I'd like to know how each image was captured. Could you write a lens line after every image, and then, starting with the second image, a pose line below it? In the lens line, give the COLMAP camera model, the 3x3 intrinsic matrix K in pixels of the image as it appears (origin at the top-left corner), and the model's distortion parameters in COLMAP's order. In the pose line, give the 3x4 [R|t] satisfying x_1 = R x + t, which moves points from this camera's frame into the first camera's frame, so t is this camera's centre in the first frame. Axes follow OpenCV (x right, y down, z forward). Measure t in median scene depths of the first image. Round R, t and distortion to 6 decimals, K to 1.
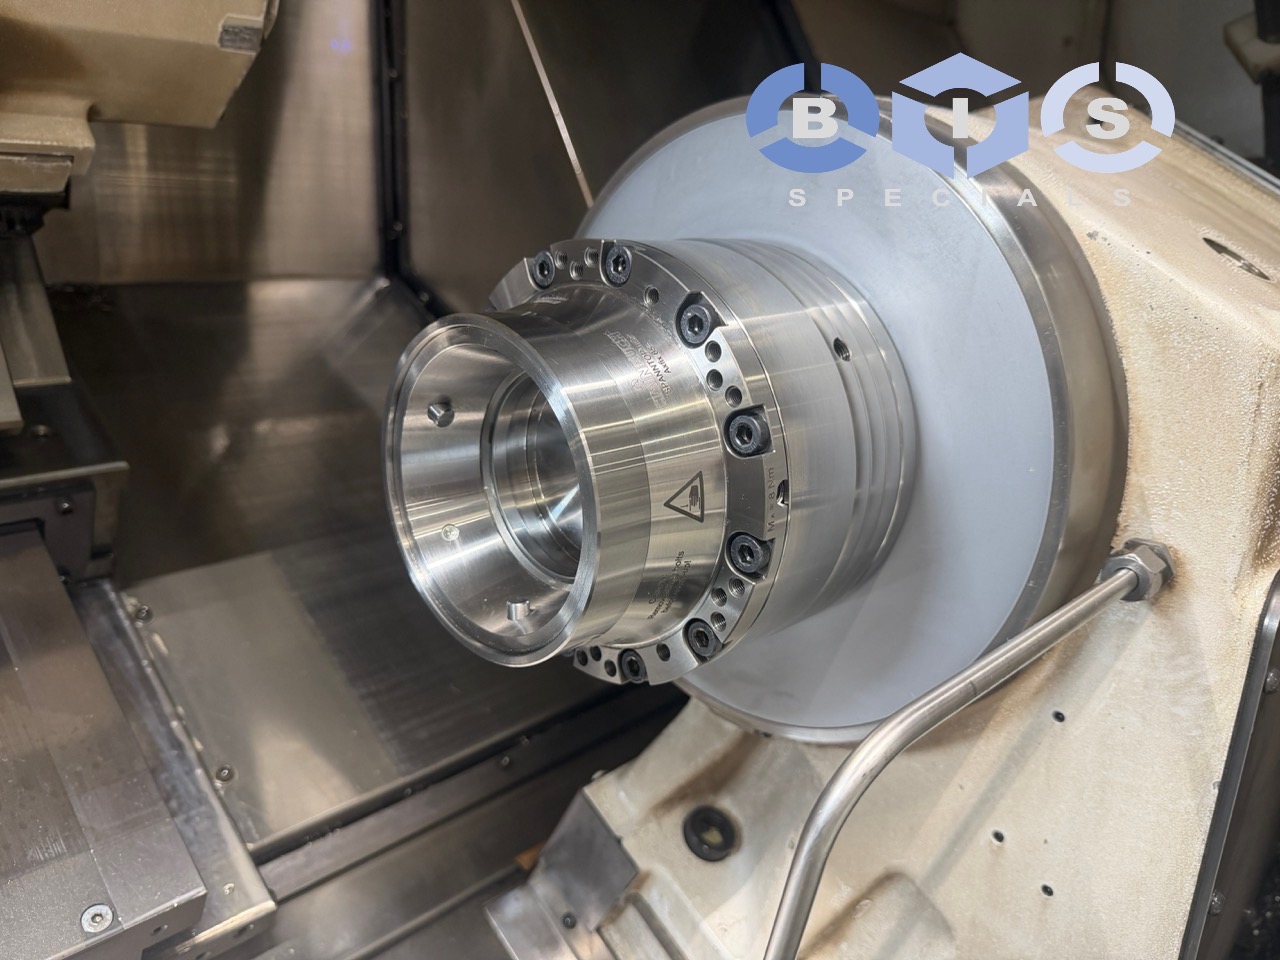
lens RADIAL K [[944.8, 0, 640.0], [0, 944.8, 478.0], [0, 0, 1]] dist [-0.027517, -0.000518]
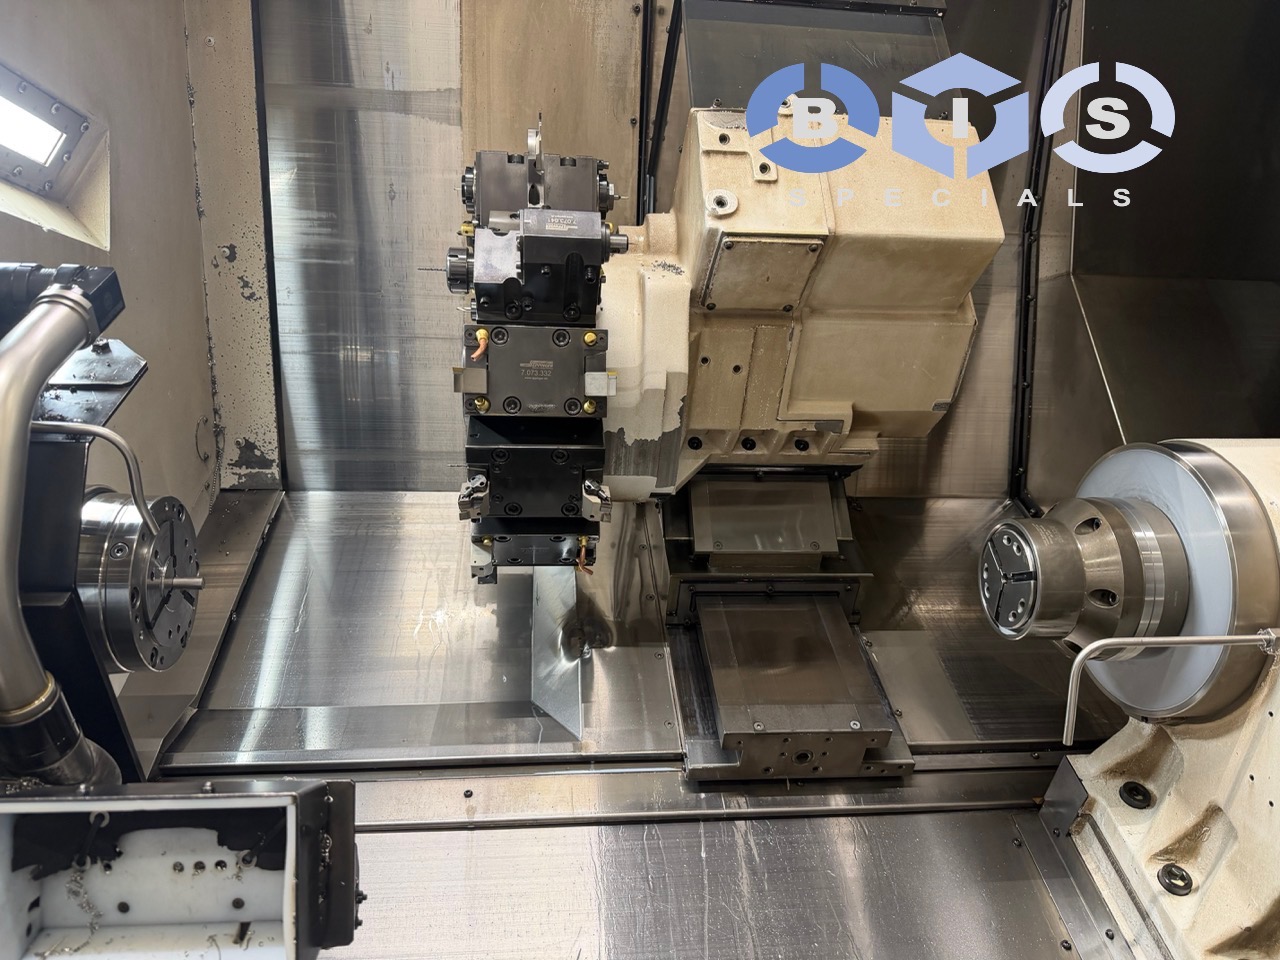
lens RADIAL K [[896.5, 0, 638.0], [0, 896.5, 486.2], [0, 0, 1]] dist [0.029653, -0.048094]
pose [[0.771106, 0.030706, -0.635966, 0.493205], [-0.162661, 0.975192, -0.150141, 0.229642], [0.615579, 0.219222, 0.756971, -1.292123]]
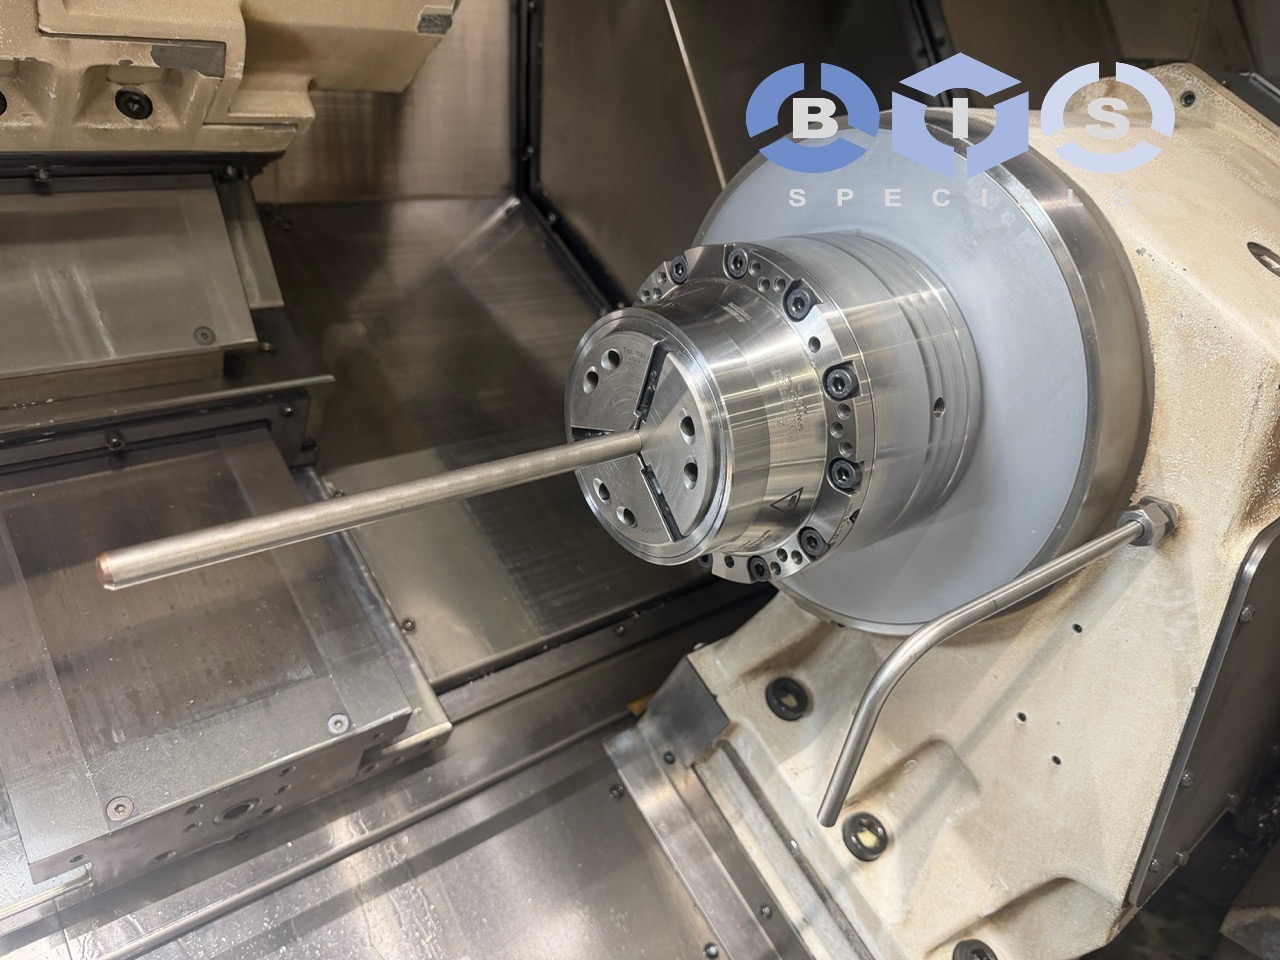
lens RADIAL K [[917.5, 0, 639.4], [0, 917.5, 476.8], [0, 0, 1]] dist [0.061026, -0.122700]
pose [[0.994779, 0.056355, -0.085086, -0.037761], [-0.045662, 0.991384, 0.122773, -0.059286], [0.091272, -0.118247, 0.988781, -0.210106]]
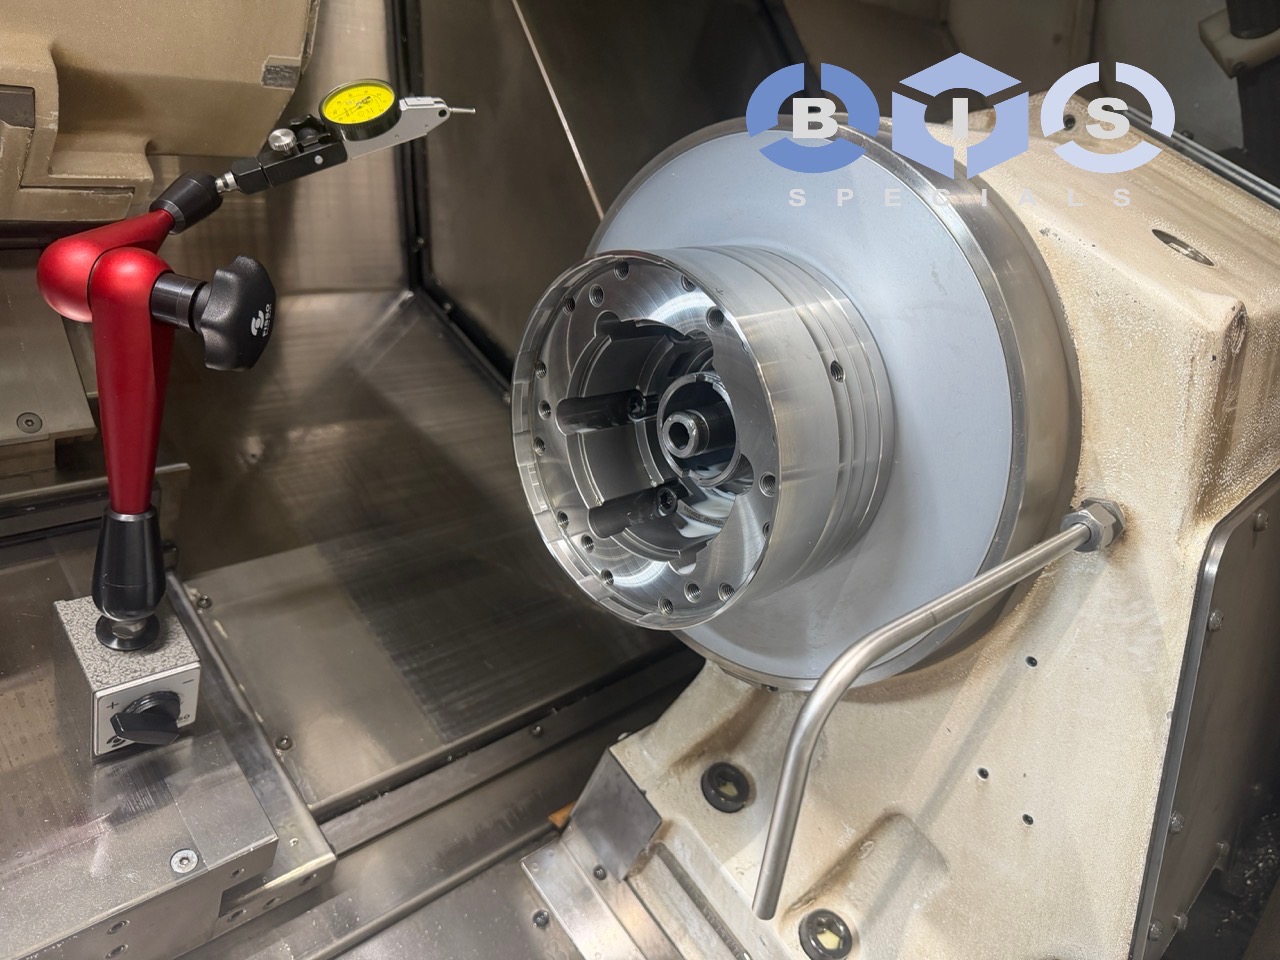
lens RADIAL K [[927.2, 0, 640.0], [0, 927.2, 480.0], [0, 0, 1]] dist [0.012376, -0.054589]
pose [[0.999446, -0.027950, -0.018079, 0.003926], [0.027980, 0.999607, 0.001412, 0.018194], [0.018032, -0.001917, 0.999836, -0.091832]]
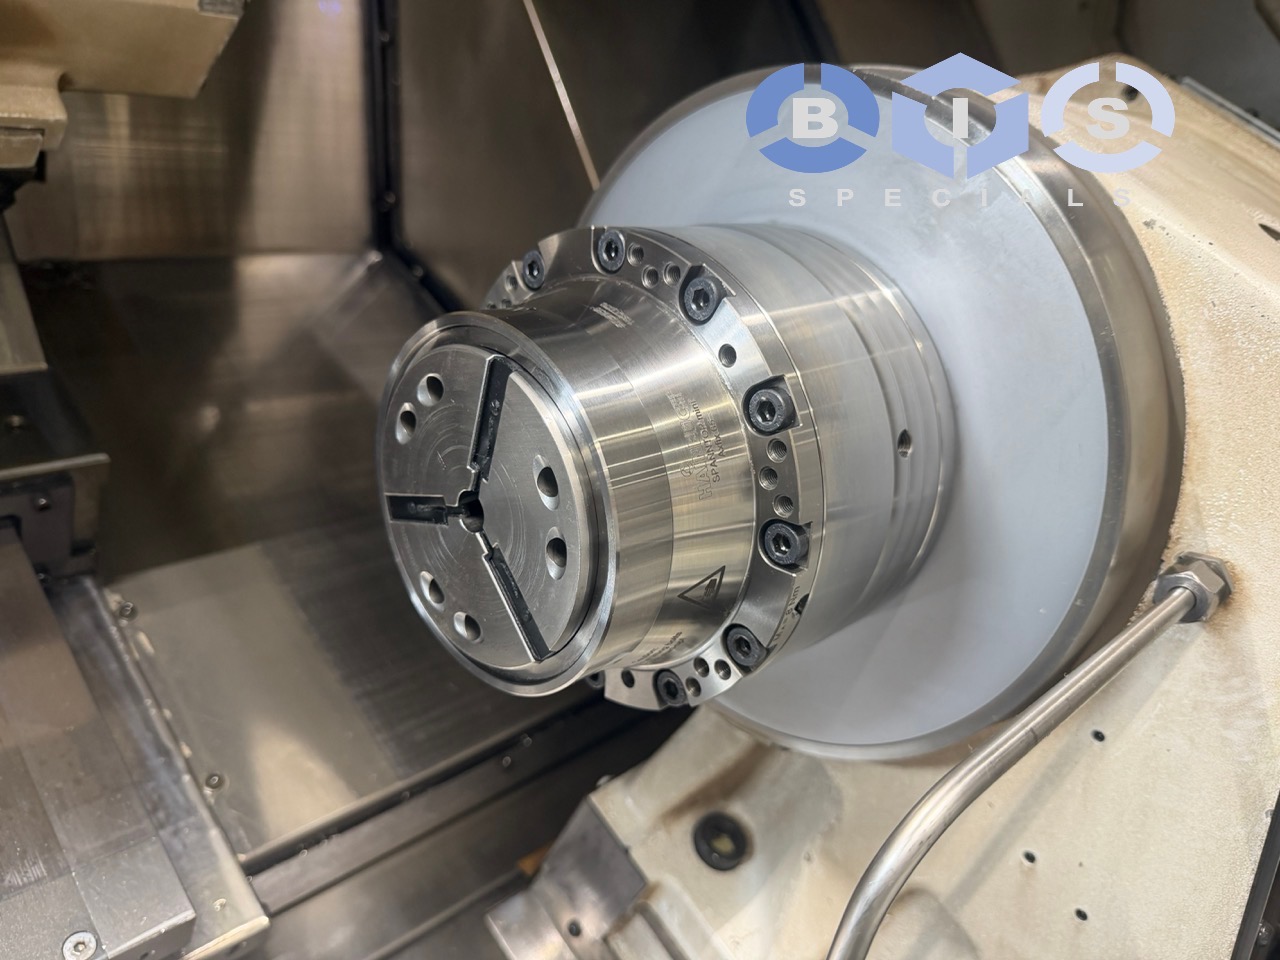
lens RADIAL K [[952.7, 0, 639.6], [0, 952.7, 478.1], [0, 0, 1]] dist [-0.029365, 0.001558]
pose [[0.999990, 0.001144, 0.004405, -0.015186], [-0.001281, 0.999515, 0.031103, -0.026555], [-0.004367, -0.031108, 0.999506, 0.048500]]
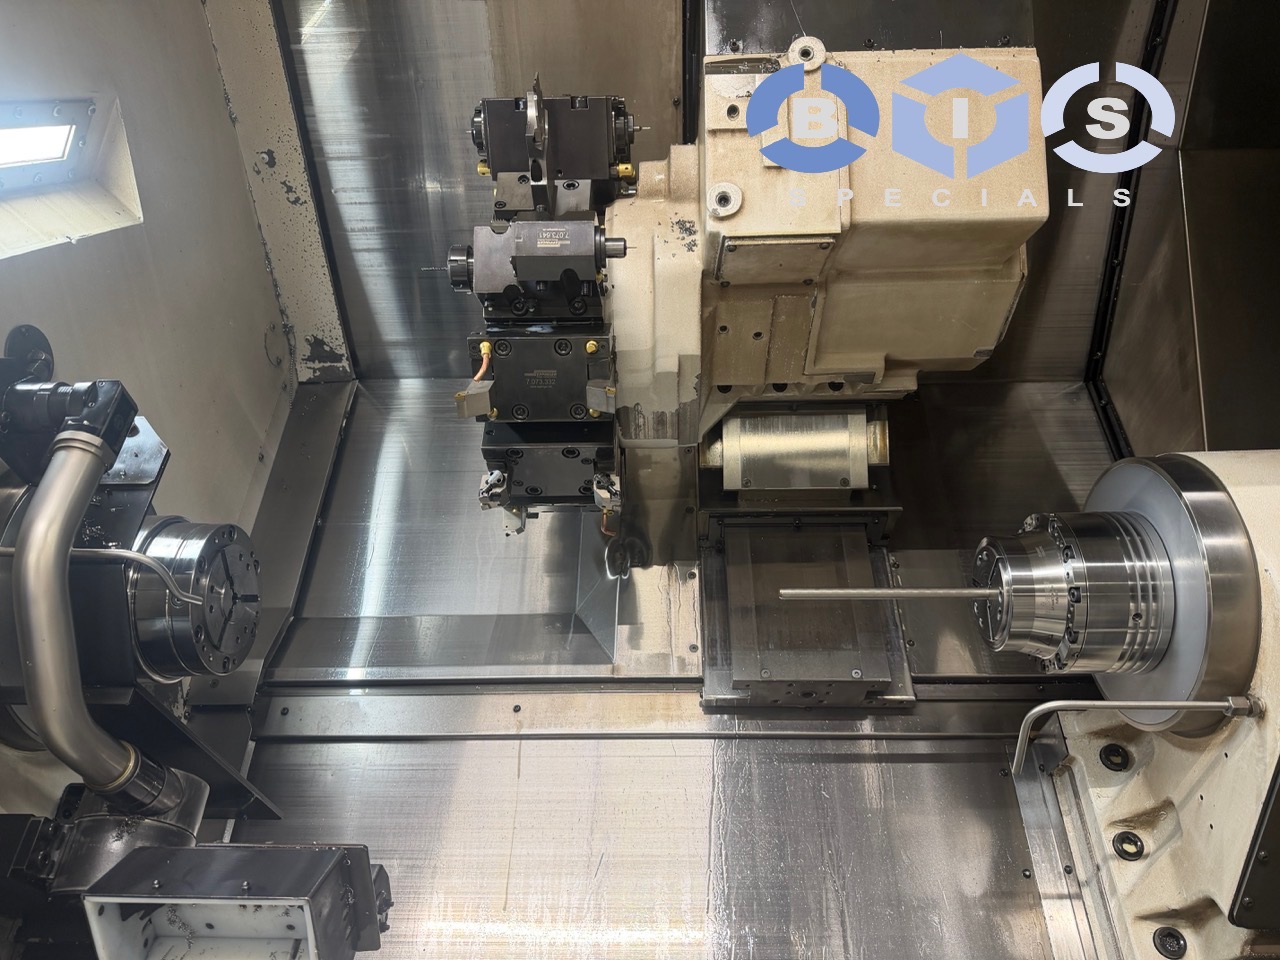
lens RADIAL K [[894.8, 0, 642.1], [0, 894.8, 484.7], [0, 0, 1]] dist [0.037066, -0.062337]
pose [[0.677455, 0.248131, -0.692449, 0.660116], [-0.155555, 0.968422, 0.194836, -0.472744], [0.718928, -0.024279, 0.694661, -1.229436]]
